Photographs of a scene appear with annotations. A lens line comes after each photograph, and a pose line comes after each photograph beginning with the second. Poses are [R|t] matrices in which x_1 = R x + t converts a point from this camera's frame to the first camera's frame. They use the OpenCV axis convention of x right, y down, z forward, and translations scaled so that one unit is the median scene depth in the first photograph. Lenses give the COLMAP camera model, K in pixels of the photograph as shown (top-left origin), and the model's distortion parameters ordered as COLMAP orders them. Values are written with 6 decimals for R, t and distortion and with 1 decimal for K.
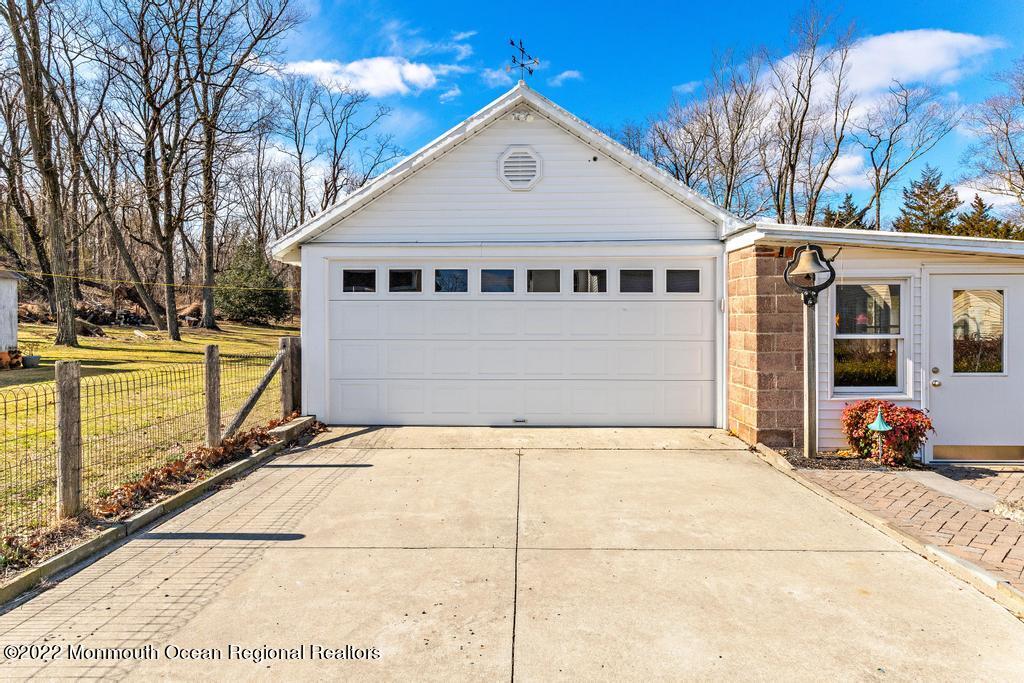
lens RADIAL K [[632.8, 0, 513.2], [0, 632.8, 332.2], [0, 0, 1]] dist [0.000031, 0.000447]
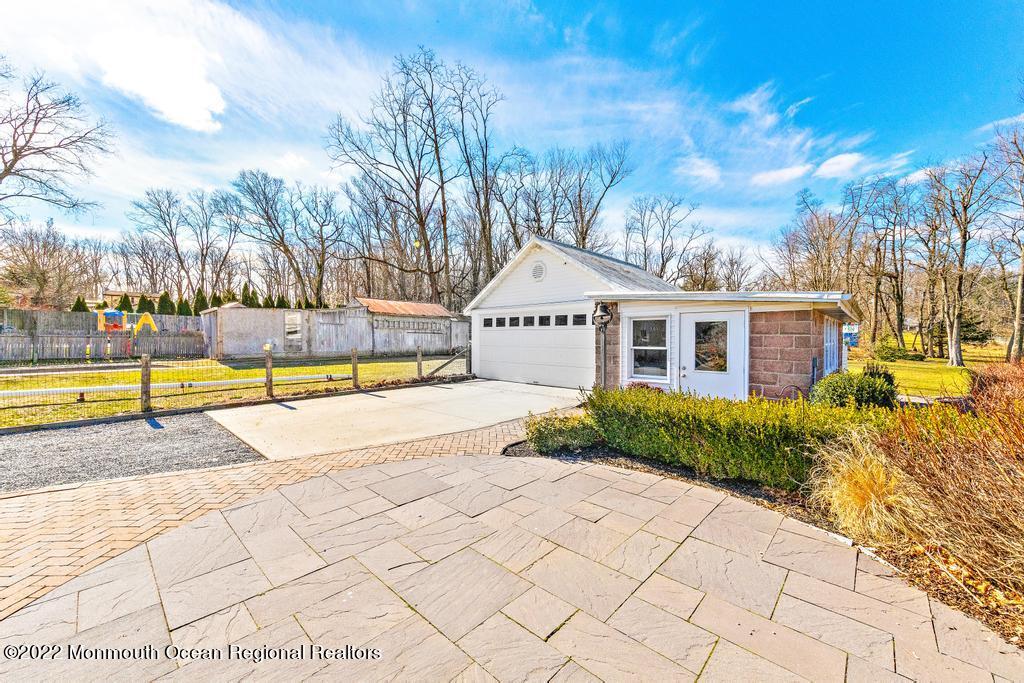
lens RADIAL K [[389.7, 0, 511.0], [0, 389.7, 343.8], [0, 0, 1]] dist [0.000210, 0.000000]
pose [[0.737829, 0.015452, -0.674811, 0.893984], [-0.022702, 0.999740, -0.001930, 0.005203], [0.674606, 0.016743, 0.737988, -0.100814]]
